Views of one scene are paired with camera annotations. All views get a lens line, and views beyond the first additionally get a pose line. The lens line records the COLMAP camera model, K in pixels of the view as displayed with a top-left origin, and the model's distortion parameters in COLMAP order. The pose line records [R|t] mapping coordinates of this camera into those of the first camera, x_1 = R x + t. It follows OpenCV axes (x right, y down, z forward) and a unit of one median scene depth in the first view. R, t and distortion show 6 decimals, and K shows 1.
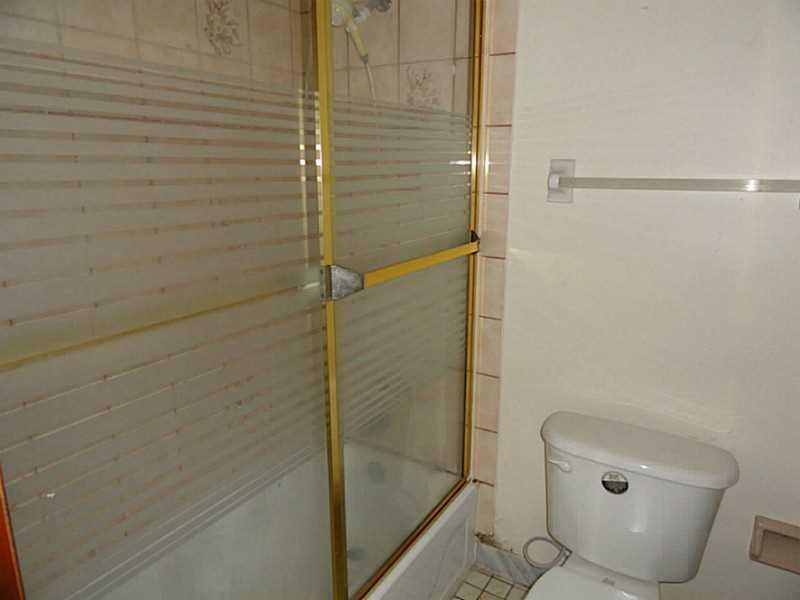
lens RADIAL K [[527.3, 0, 400.0], [0, 527.3, 300.0], [0, 0, 1]] dist [-0.049486, -0.001611]
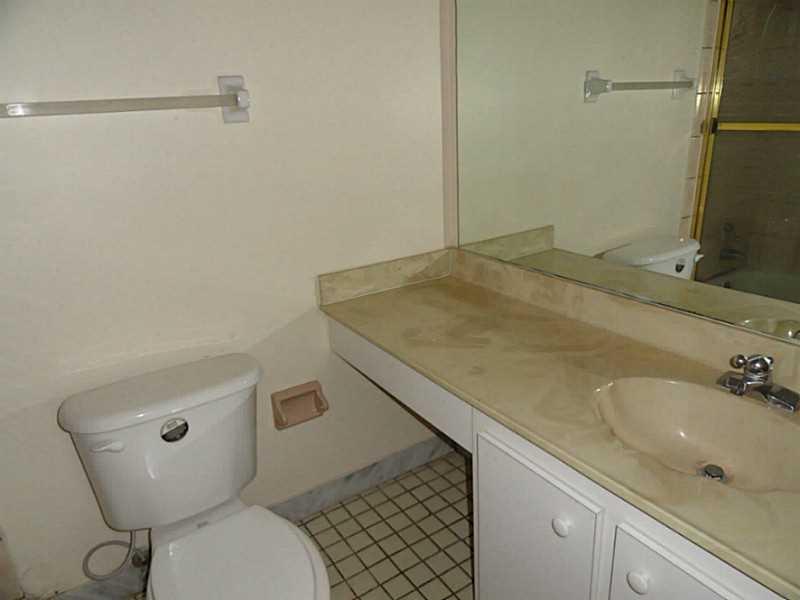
lens RADIAL K [[560.9, 0, 400.1], [0, 560.9, 296.6], [0, 0, 1]] dist [0.005166, 0.000224]
pose [[0.405805, -0.324012, 0.854599, -0.215483], [0.236144, 0.940471, 0.244437, -0.030739], [-0.882926, 0.102615, 0.458162, 0.140472]]
